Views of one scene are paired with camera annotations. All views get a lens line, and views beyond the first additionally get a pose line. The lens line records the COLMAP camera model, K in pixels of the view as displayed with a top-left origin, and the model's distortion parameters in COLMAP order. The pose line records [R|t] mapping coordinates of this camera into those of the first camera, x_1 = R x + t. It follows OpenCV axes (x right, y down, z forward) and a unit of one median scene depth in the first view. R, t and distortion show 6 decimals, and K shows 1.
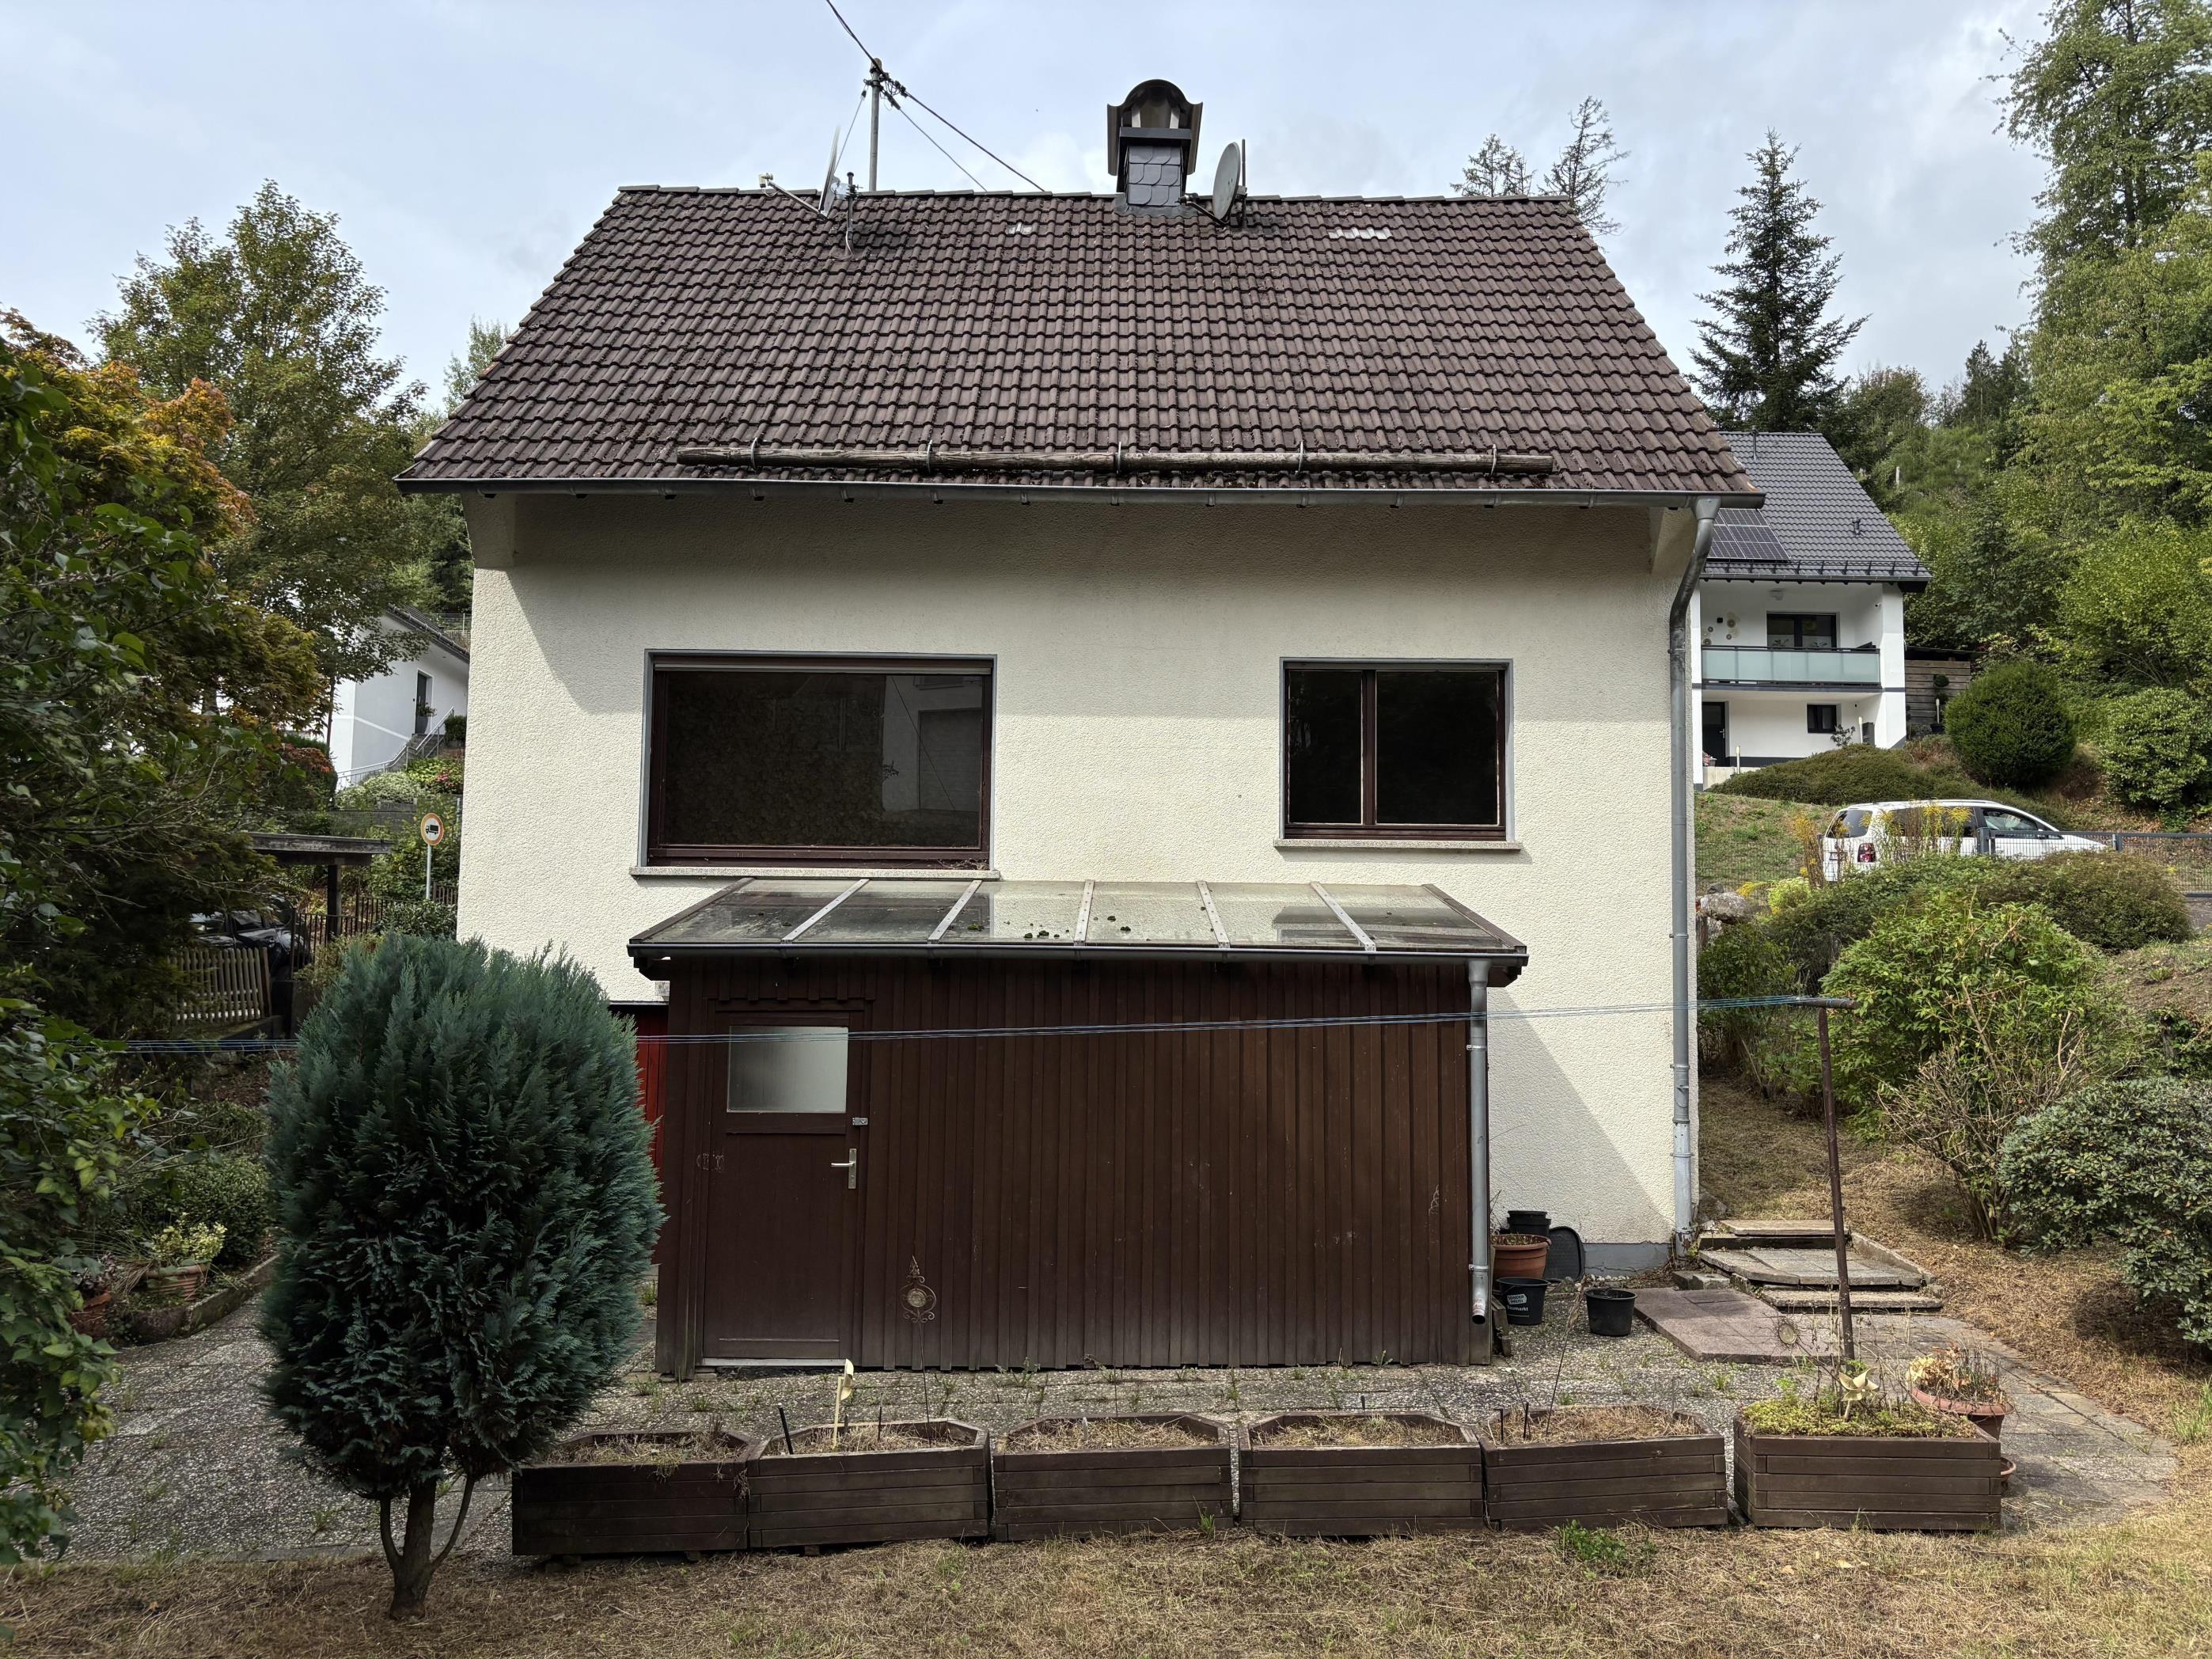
lens RADIAL K [[1662.1, 0, 1108.3], [0, 1662.1, 836.2], [0, 0, 1]] dist [0.023778, -0.029738]
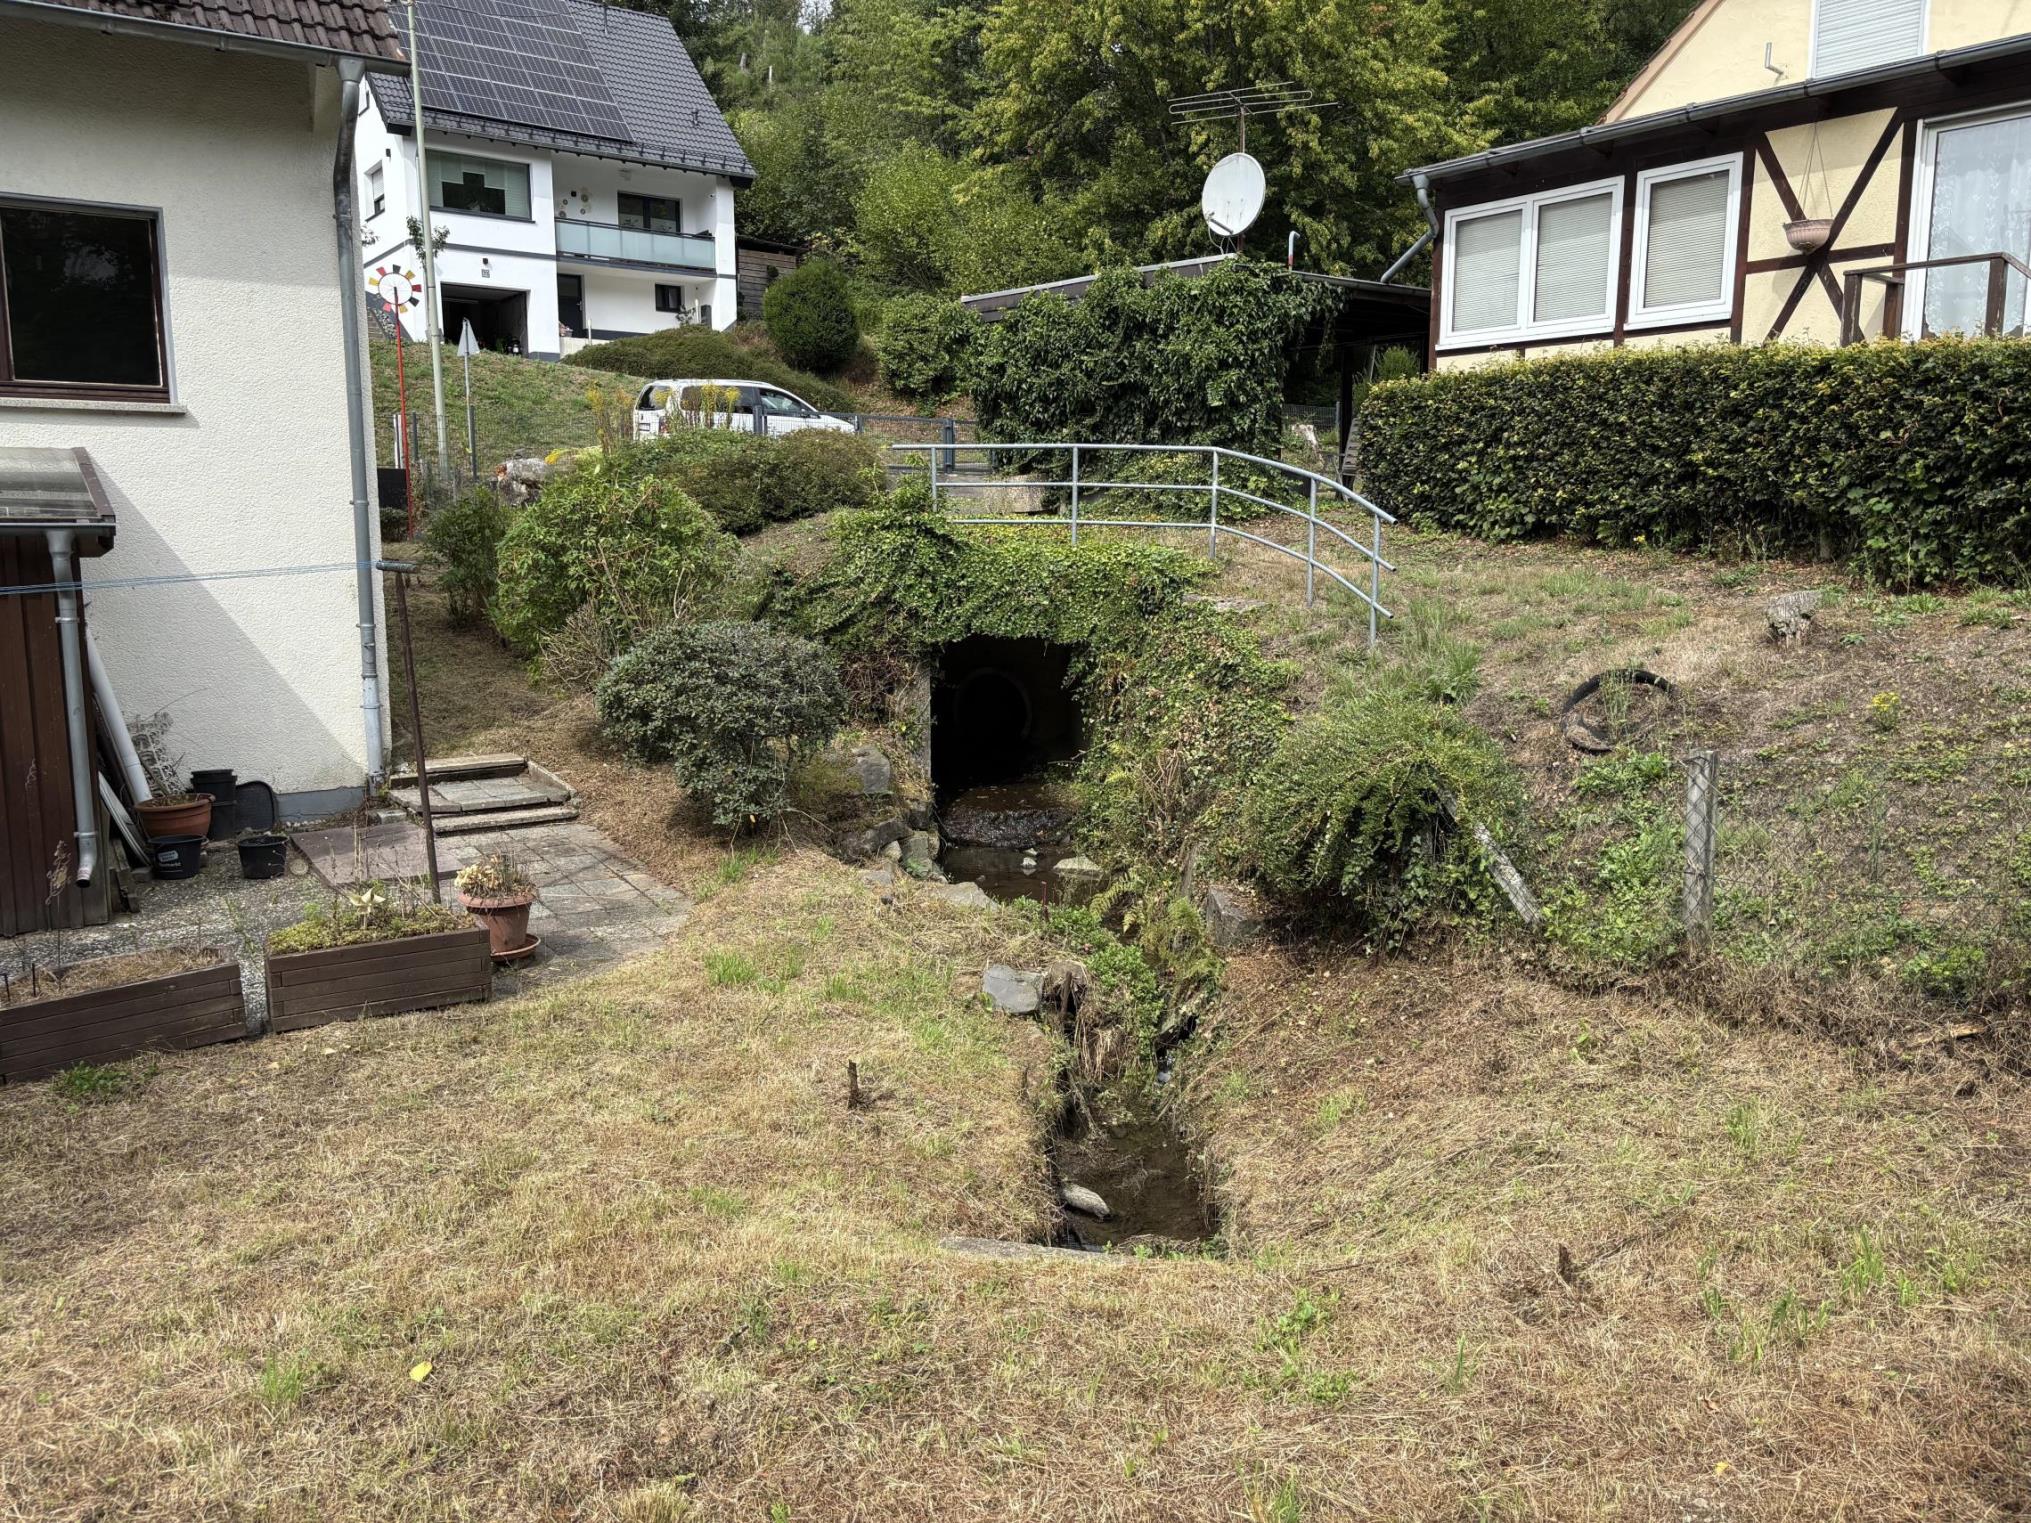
lens RADIAL K [[1526.0, 0, 1020.2], [0, 1526.0, 769.9], [0, 0, 1]] dist [0.023778, -0.029738]
pose [[0.825899, -0.095661, 0.555644, 0.134089], [-0.037606, 0.973961, 0.223576, -0.007997], [-0.562563, -0.205547, 0.800795, -0.048445]]
